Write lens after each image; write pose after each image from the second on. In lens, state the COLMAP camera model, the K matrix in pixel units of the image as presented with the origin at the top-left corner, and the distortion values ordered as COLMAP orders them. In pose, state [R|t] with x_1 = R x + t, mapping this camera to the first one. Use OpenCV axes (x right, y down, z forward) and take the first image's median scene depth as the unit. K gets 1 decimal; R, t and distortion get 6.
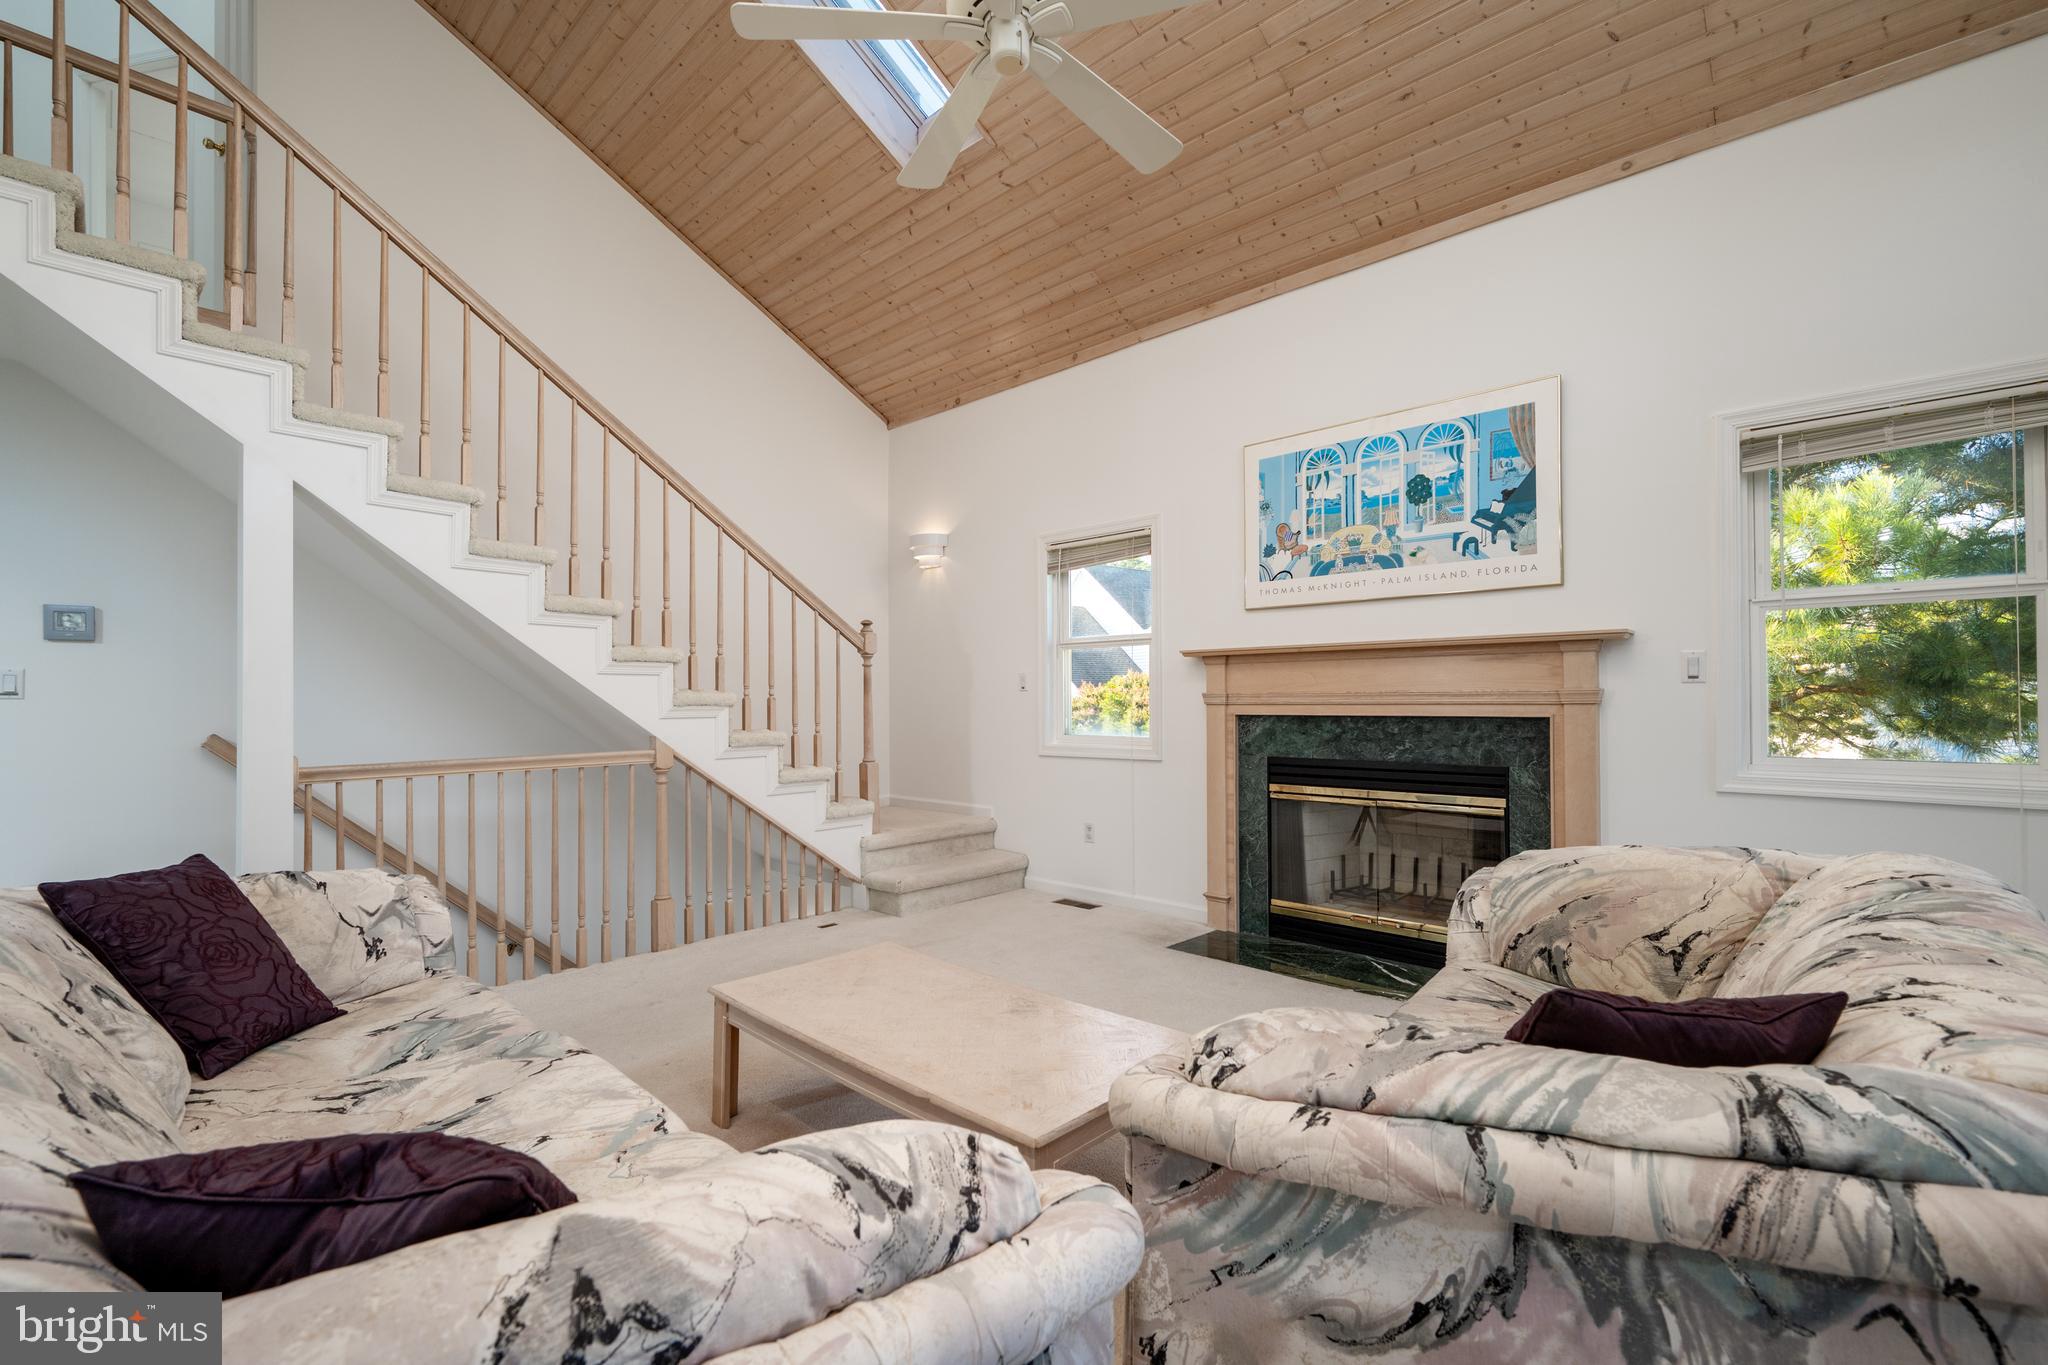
lens RADIAL K [[890.2, 0, 1023.4], [0, 890.2, 690.3], [0, 0, 1]] dist [-0.000267, -0.000166]
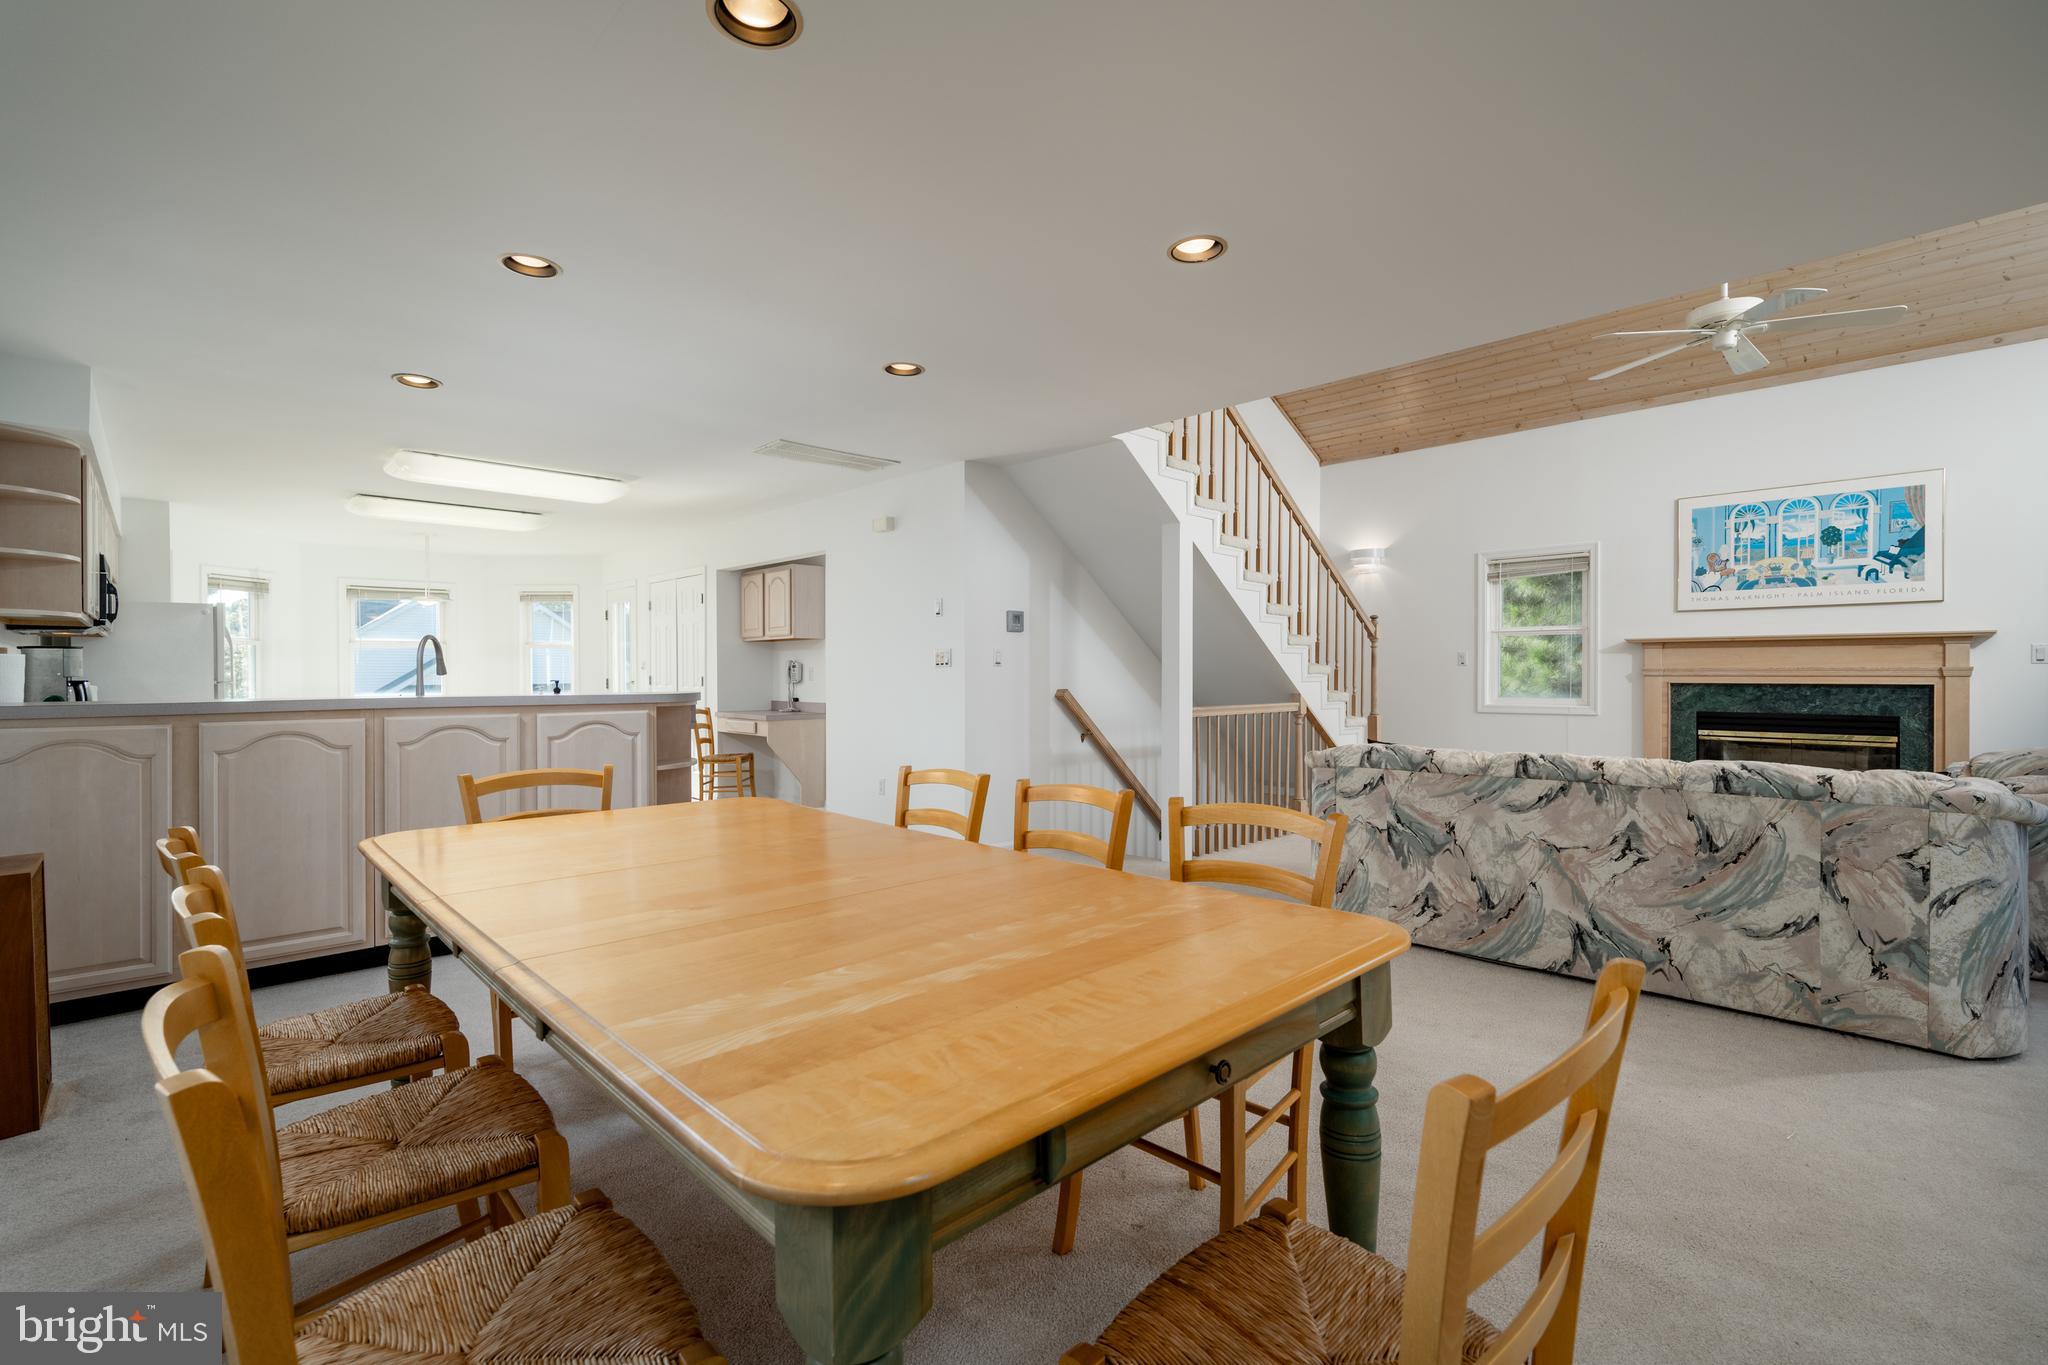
lens RADIAL K [[892.0, 0, 1073.6], [0, 892.0, 673.4], [0, 0, 1]] dist [-0.000851, 0.000274]
pose [[0.999768, 0.006395, -0.020562, -0.789867], [-0.006155, 0.999913, 0.011694, 0.000951], [0.020635, -0.011565, 0.999720, -0.538343]]
